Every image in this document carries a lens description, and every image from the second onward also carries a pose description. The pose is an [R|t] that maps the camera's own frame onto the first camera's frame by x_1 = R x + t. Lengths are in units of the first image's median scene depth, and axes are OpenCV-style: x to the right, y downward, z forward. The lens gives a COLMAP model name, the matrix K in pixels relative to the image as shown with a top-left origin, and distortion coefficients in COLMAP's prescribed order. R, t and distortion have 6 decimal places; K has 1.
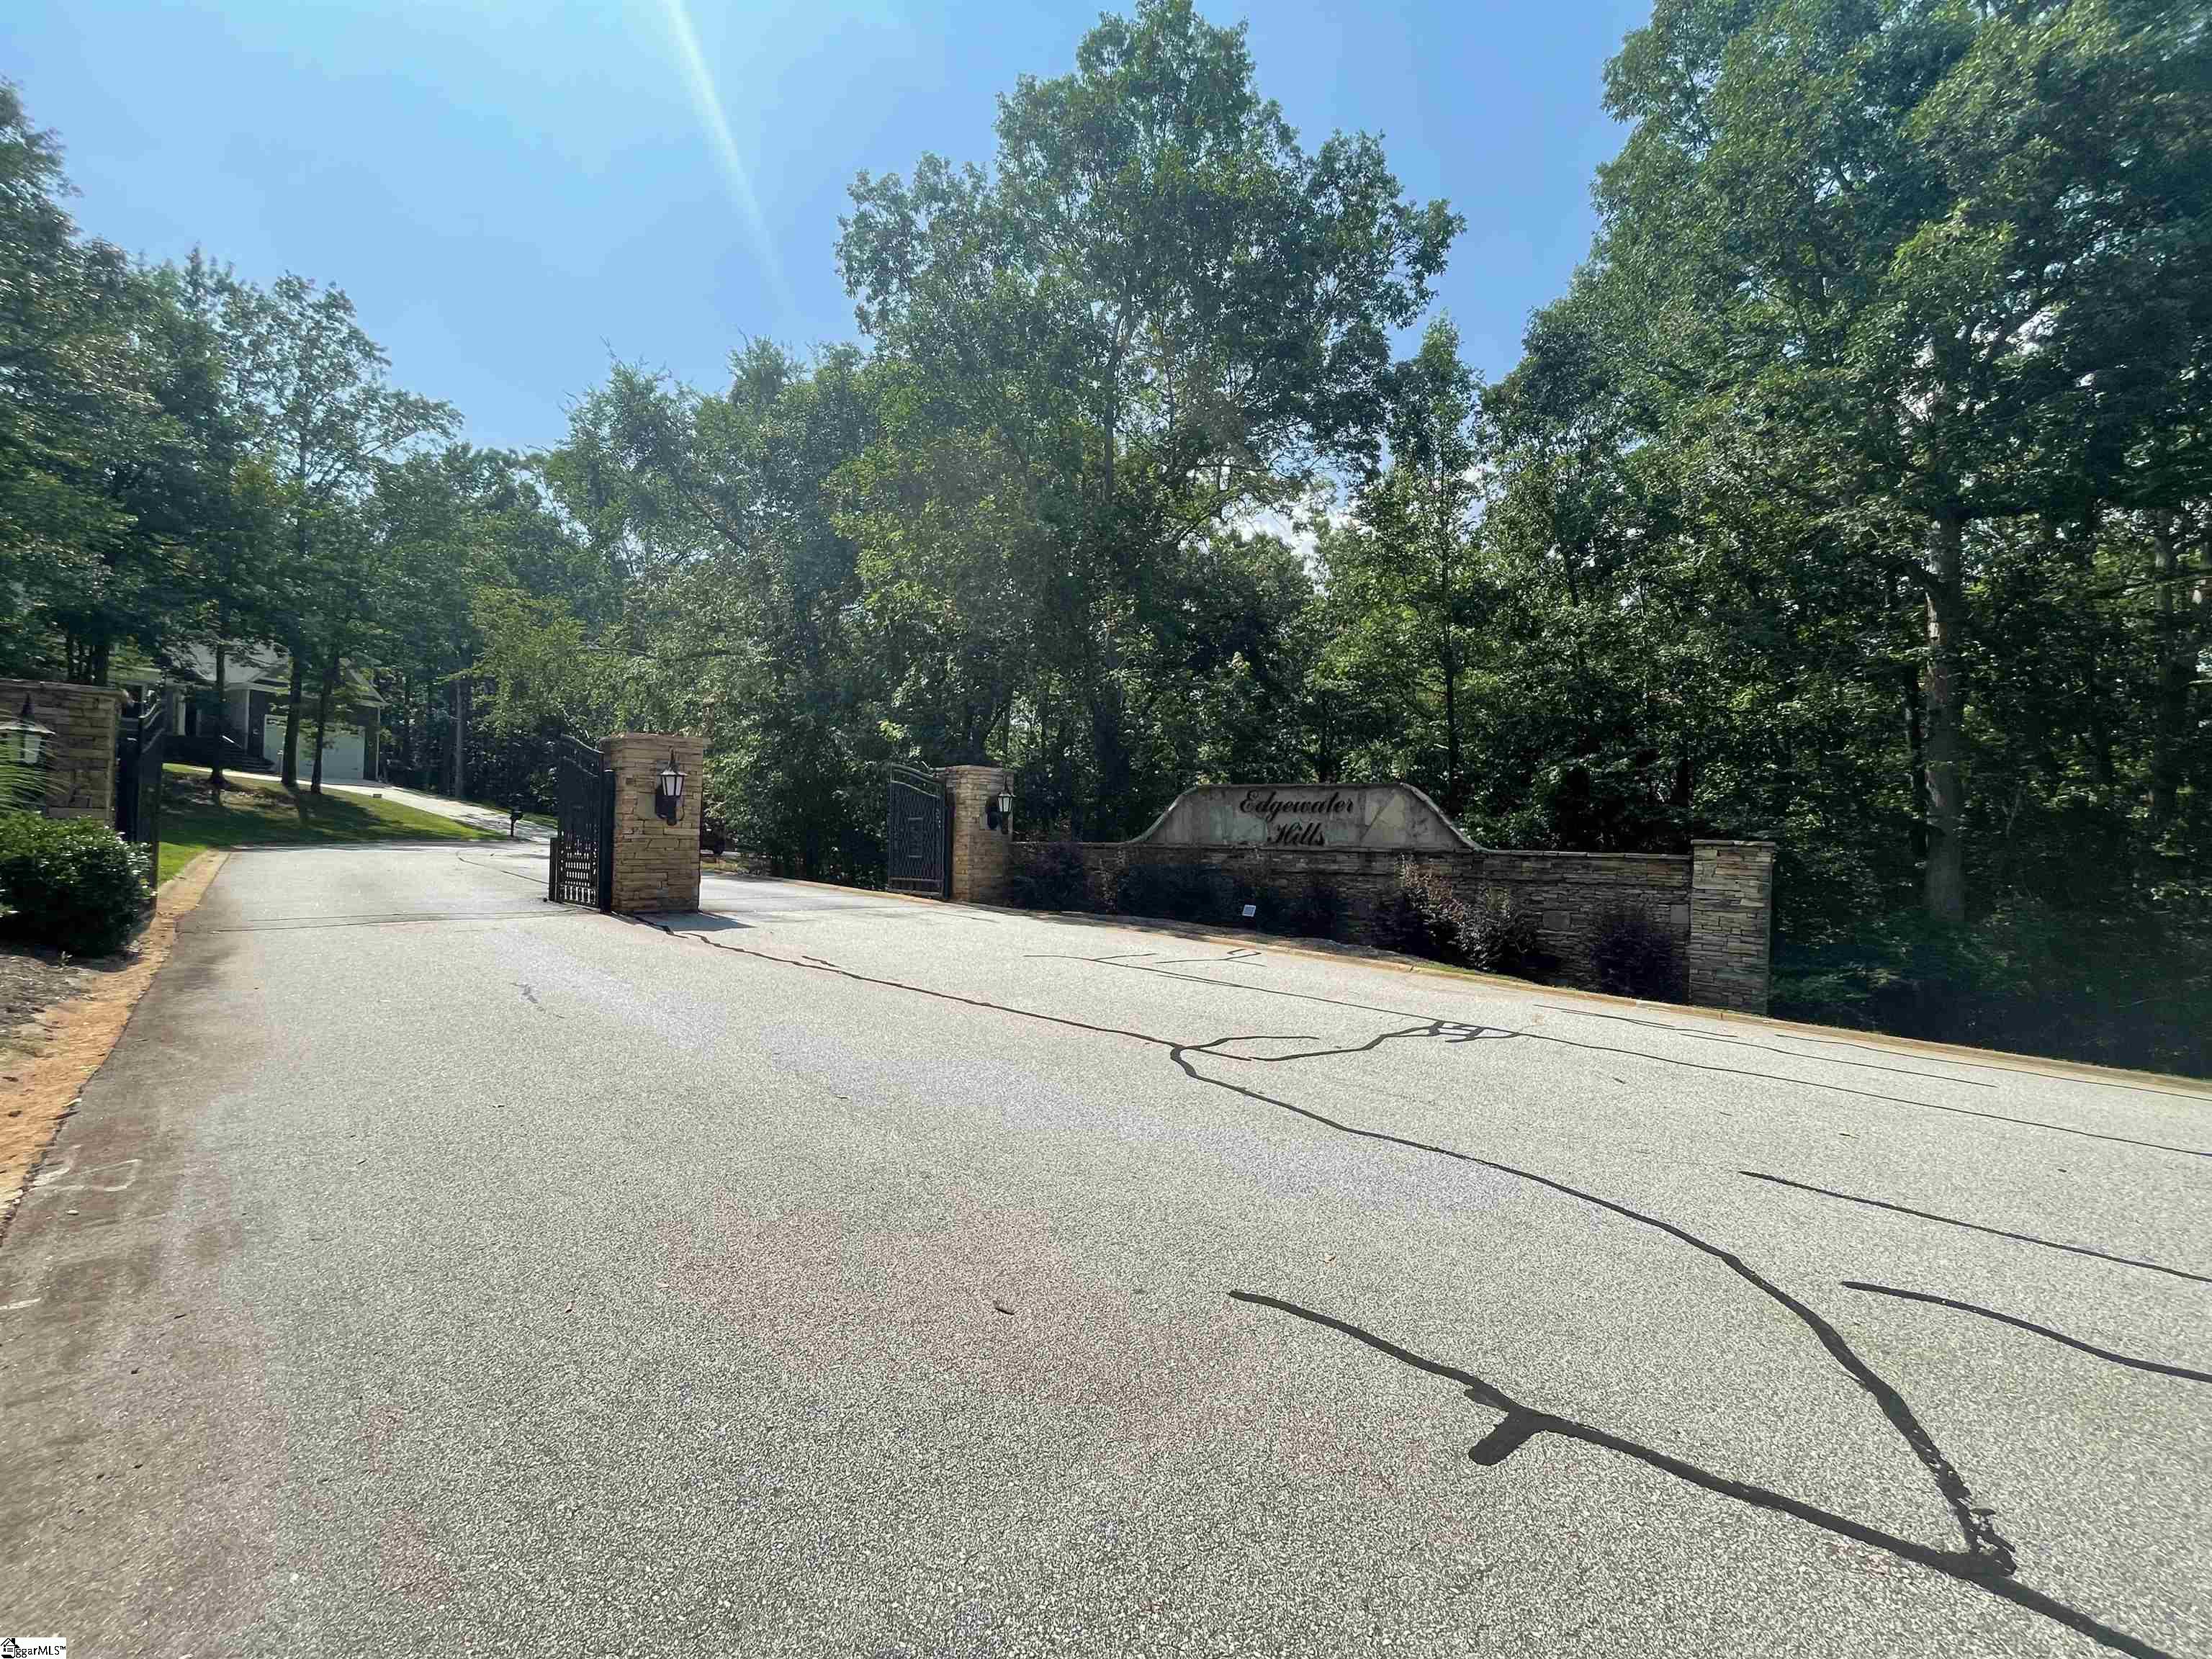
lens RADIAL K [[861.3, 0, 1106.0], [0, 861.3, 829.5], [0, 0, 1]] dist [0.000718, 0.000083]
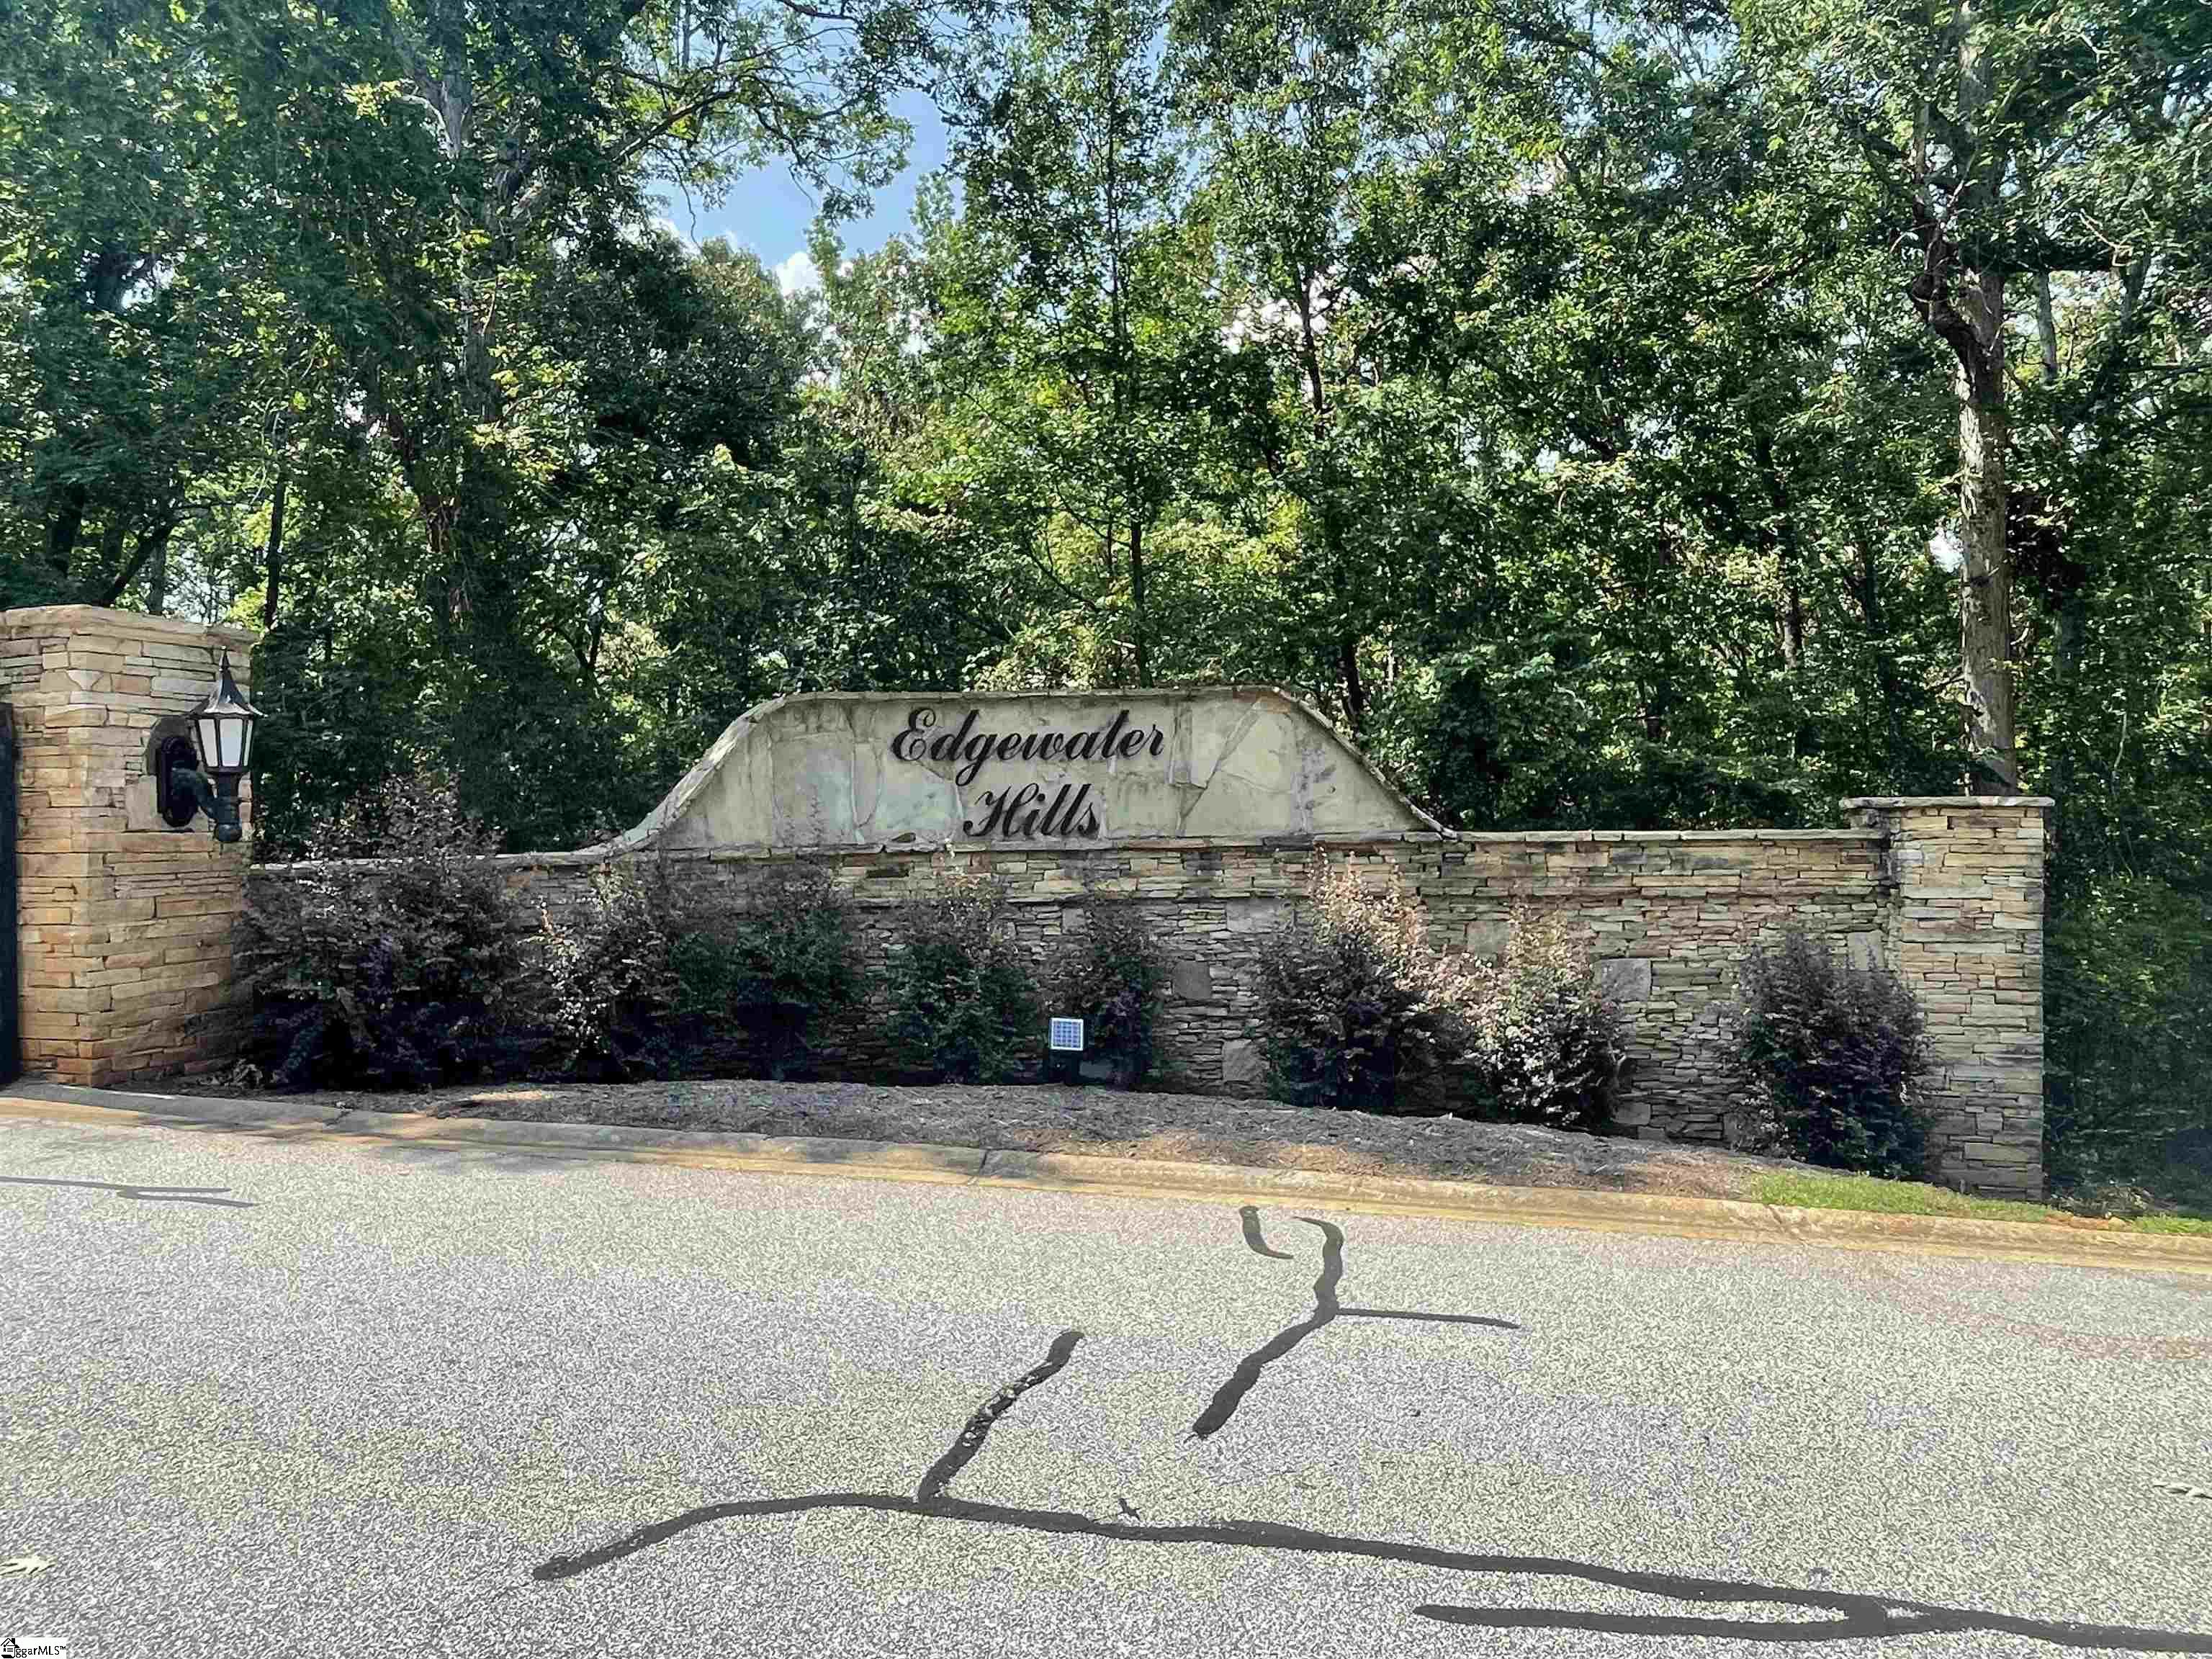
lens RADIAL K [[1443.0, 0, 1106.0], [0, 1443.0, 829.5], [0, 0, 1]] dist [0.002619, 0.000516]
pose [[0.892791, -0.036403, 0.448997, -0.065447], [0.028784, 0.999303, 0.023785, -0.001708], [-0.449550, -0.008311, 0.893217, 0.384743]]
